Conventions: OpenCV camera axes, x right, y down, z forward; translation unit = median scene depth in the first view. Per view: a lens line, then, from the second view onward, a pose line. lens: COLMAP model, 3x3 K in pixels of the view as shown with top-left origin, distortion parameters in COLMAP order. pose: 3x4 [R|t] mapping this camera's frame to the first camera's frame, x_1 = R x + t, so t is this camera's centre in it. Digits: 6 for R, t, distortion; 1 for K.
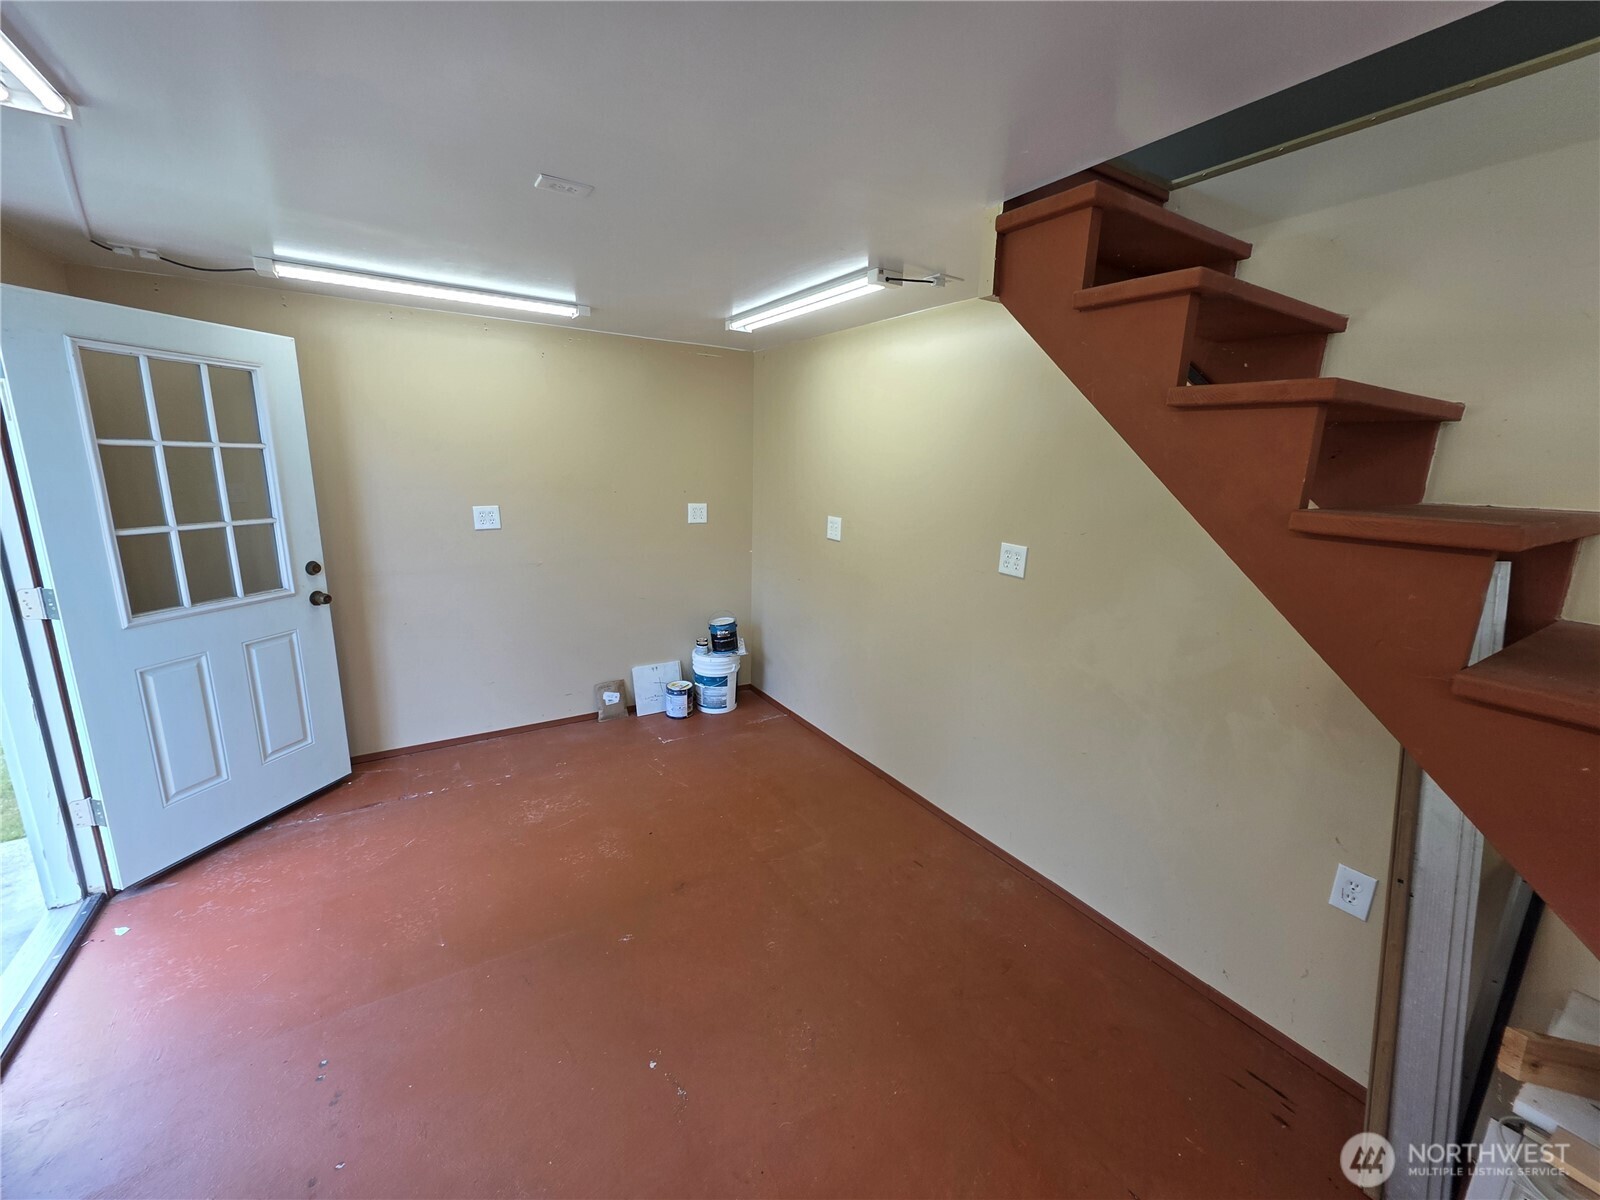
lens RADIAL K [[637.2, 0, 804.0], [0, 637.2, 599.0], [0, 0, 1]] dist [0.003579, -0.000009]
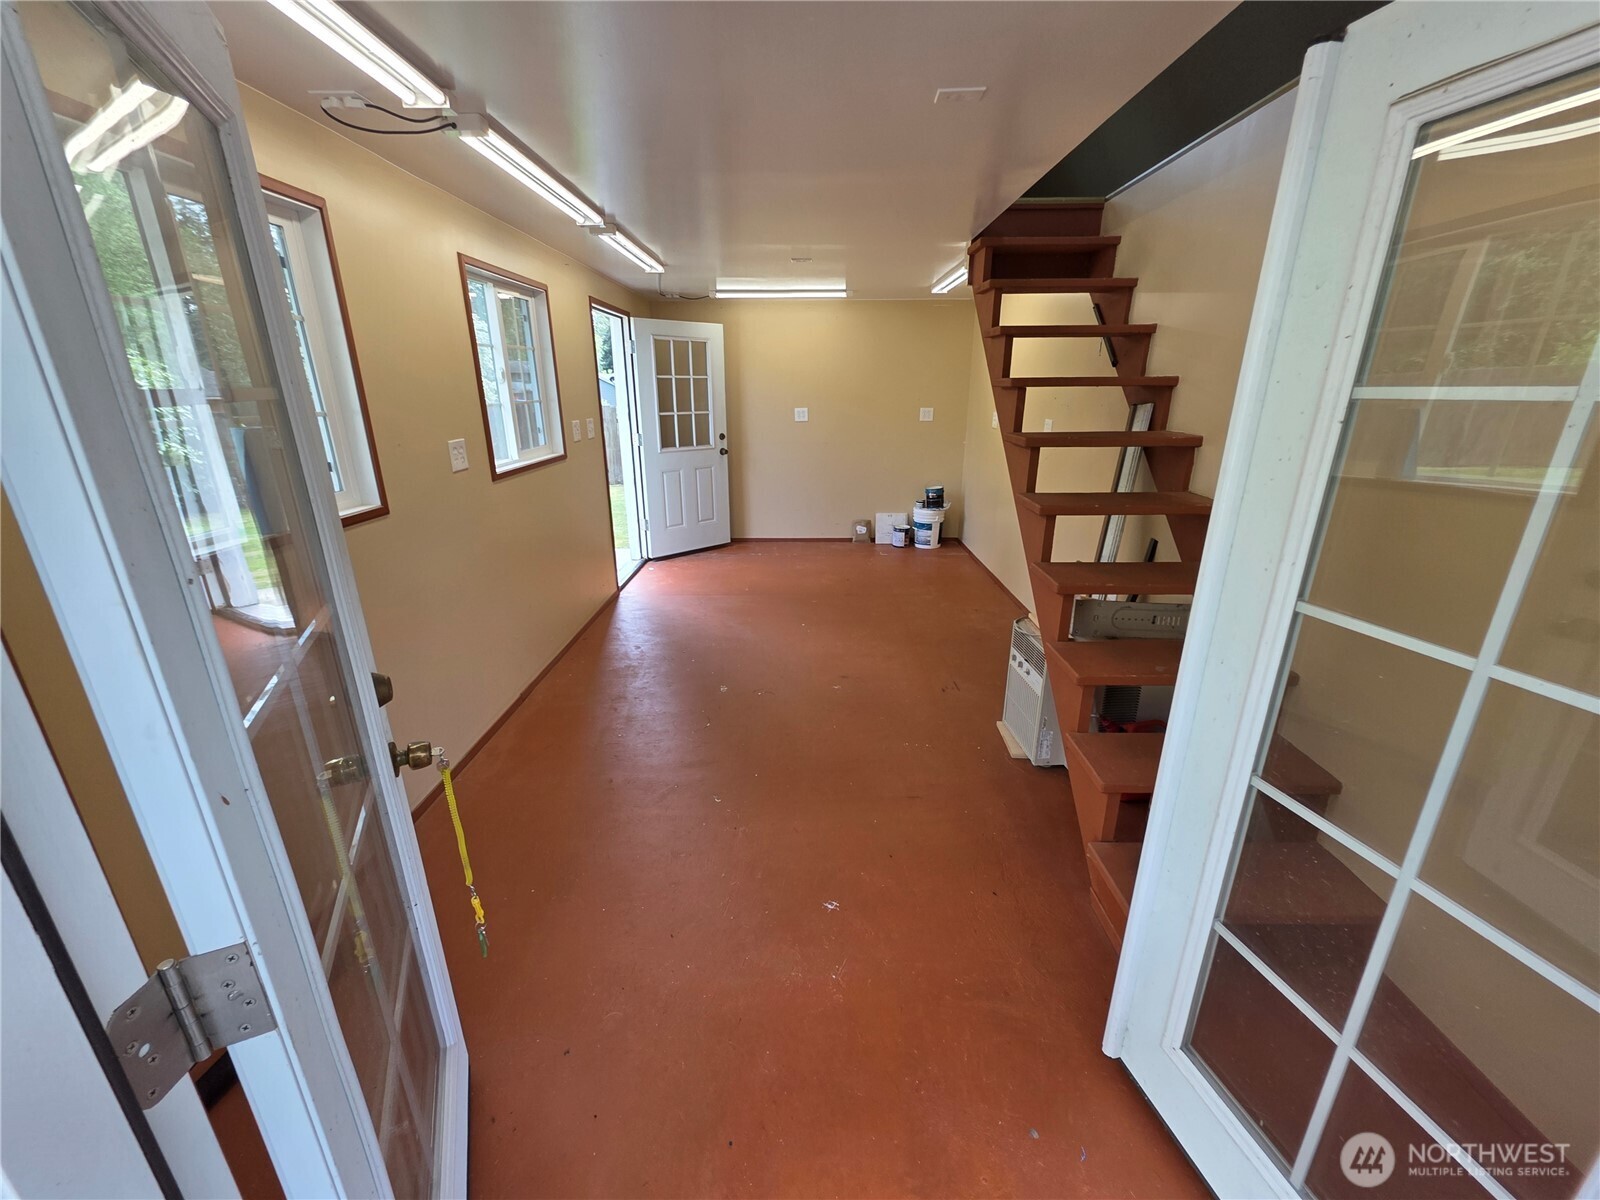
lens RADIAL K [[637.2, 0, 796.2], [0, 637.2, 600.2], [0, 0, 1]] dist [0.003579, -0.000009]
pose [[0.832542, 0.146357, -0.534279, 0.588384], [-0.092315, 0.987636, 0.126698, 0.181330], [0.546217, -0.056160, 0.835759, -0.604455]]
